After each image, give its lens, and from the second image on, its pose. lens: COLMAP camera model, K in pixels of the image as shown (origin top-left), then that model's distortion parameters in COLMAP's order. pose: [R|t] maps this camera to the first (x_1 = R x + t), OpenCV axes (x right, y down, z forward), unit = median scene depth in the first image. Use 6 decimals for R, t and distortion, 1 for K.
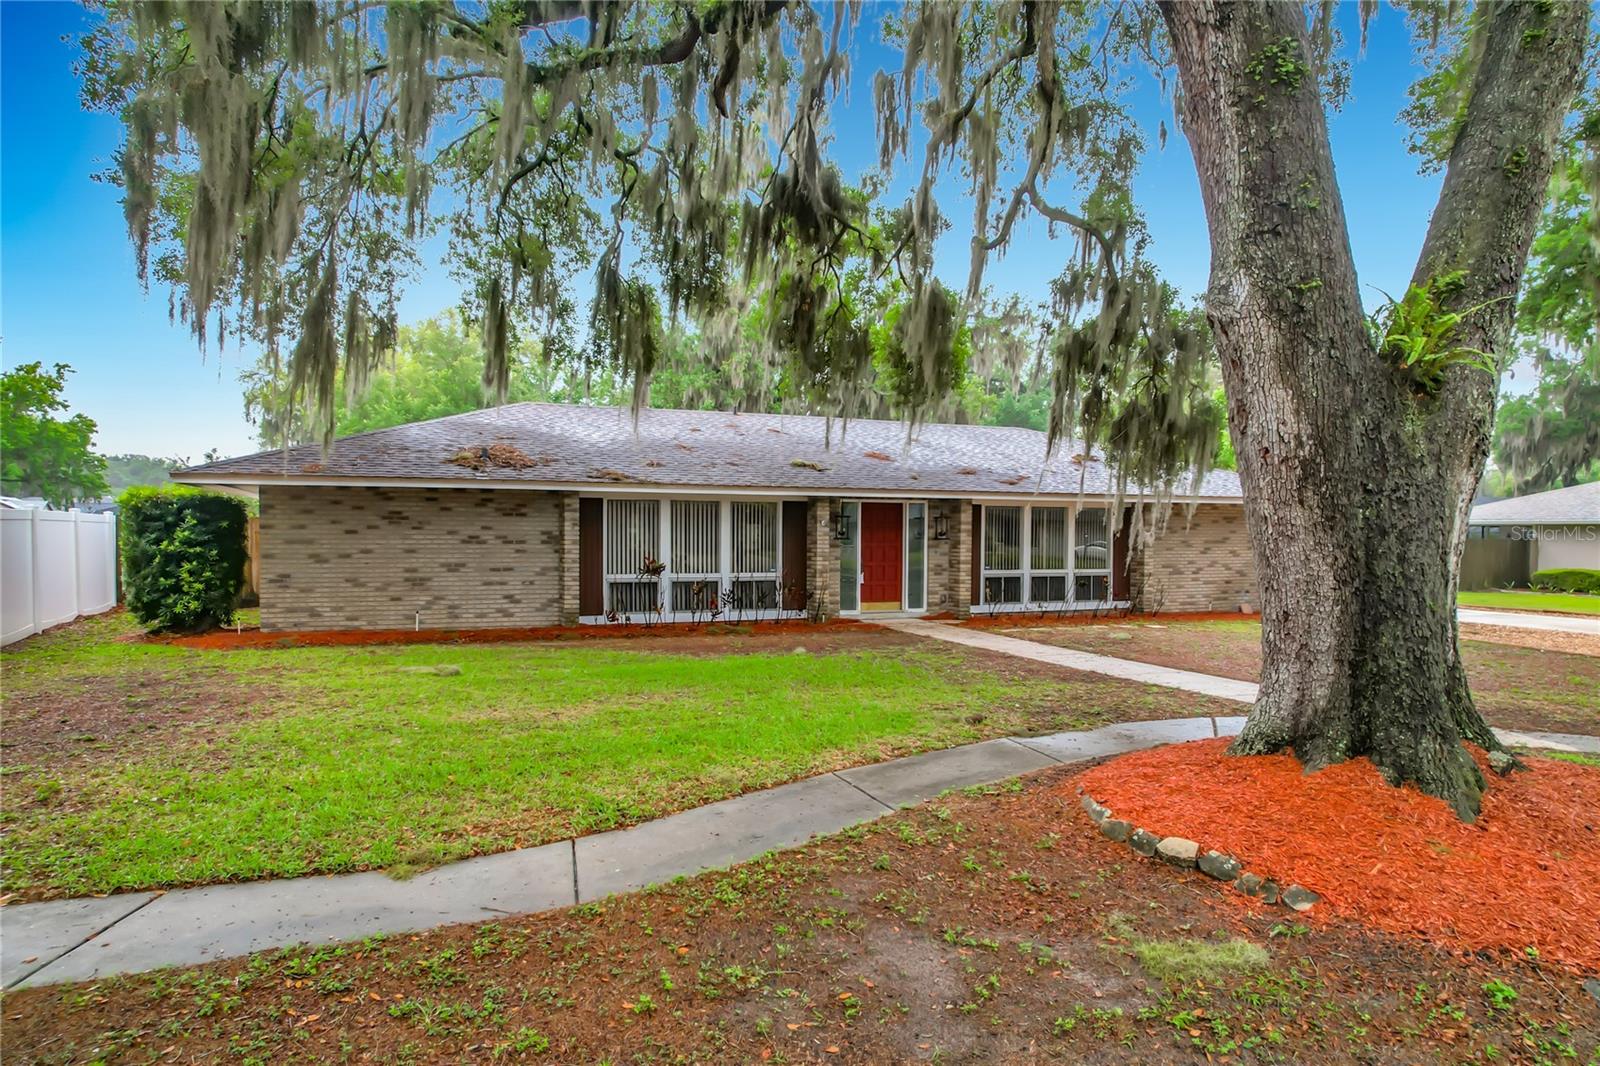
lens RADIAL K [[1036.3, 0, 769.2], [0, 1036.3, 568.6], [0, 0, 1]] dist [-0.062012, 0.068883]
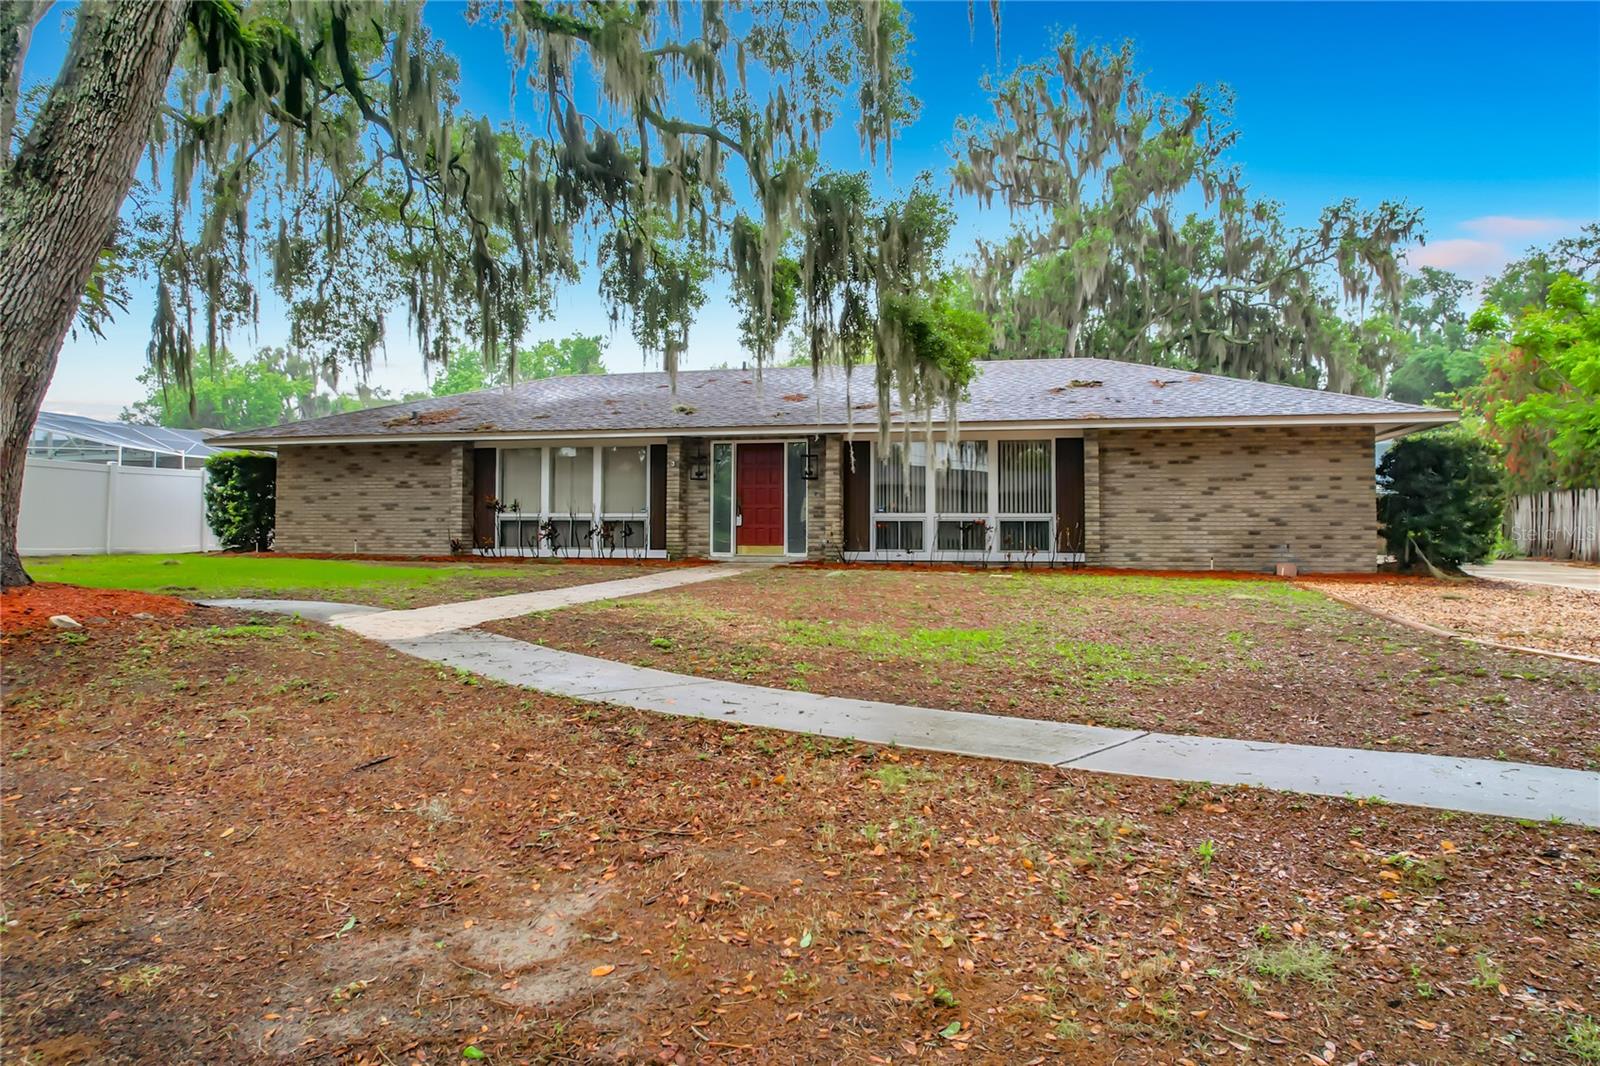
lens RADIAL K [[1073.6, 0, 792.7], [0, 1073.6, 514.2], [0, 0, 1]] dist [-0.101181, 0.067832]
pose [[0.802540, -0.007120, -0.596556, 0.824795], [-0.019235, 0.999100, -0.037800, 0.045461], [0.596288, 0.041811, 0.801681, 0.241706]]
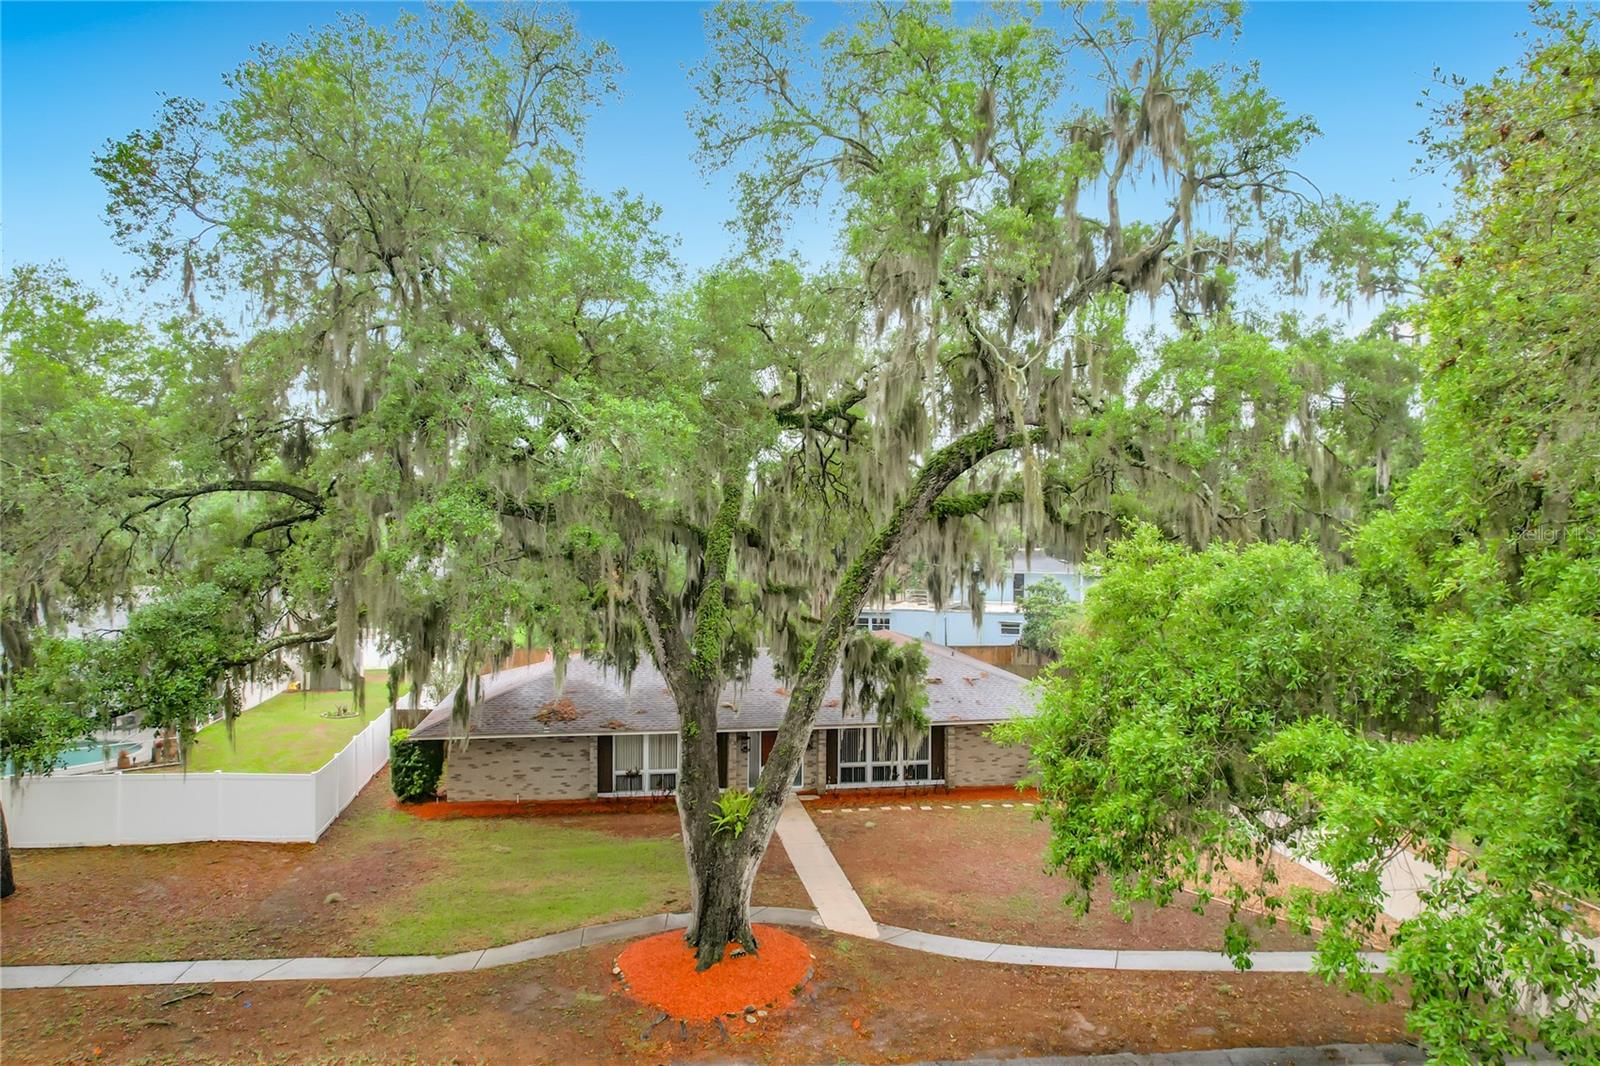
lens RADIAL K [[1099.5, 0, 759.2], [0, 1099.5, 458.6], [0, 0, 1]] dist [-0.047435, 0.000238]
pose [[0.967444, -0.017538, -0.252476, 0.633211], [0.000482, 0.997722, -0.067457, -0.441203], [0.253084, 0.065139, 0.965249, -0.946140]]
